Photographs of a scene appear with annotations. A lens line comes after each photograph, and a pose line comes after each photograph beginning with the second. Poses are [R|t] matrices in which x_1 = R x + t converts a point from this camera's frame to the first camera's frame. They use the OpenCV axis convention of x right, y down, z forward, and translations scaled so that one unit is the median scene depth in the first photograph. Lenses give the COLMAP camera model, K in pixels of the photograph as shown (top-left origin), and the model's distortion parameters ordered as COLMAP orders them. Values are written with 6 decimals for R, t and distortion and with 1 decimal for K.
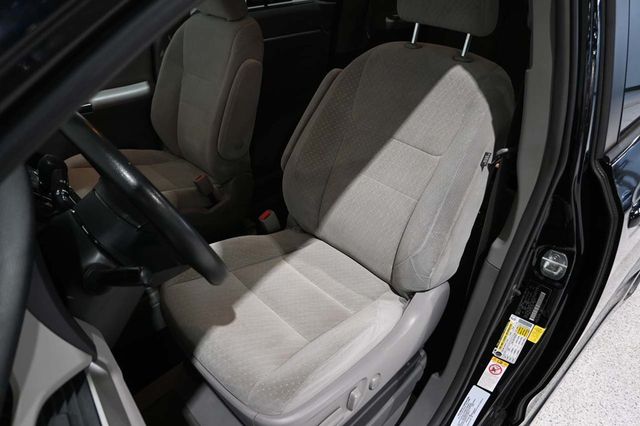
lens RADIAL K [[436.0, 0, 320.0], [0, 436.0, 213.0], [0, 0, 1]] dist [0.001623, -0.002392]
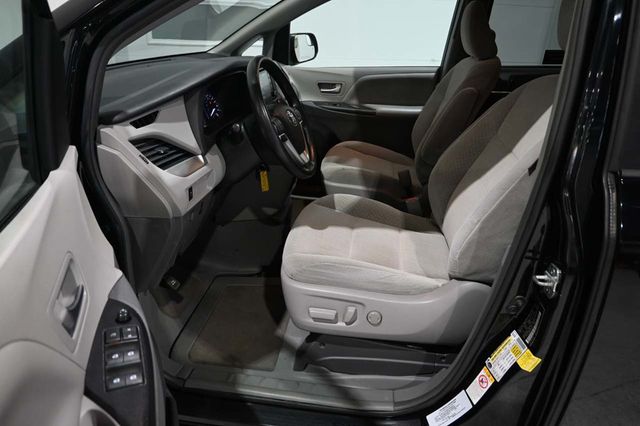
lens RADIAL K [[436.0, 0, 320.0], [0, 436.0, 213.0], [0, 0, 1]] dist [0.001623, -0.002392]
pose [[0.629743, 0.312971, -0.710966, 0.760032], [-0.430879, 0.902276, 0.015532, 0.168488], [0.646349, 0.296559, 0.703055, -0.016075]]
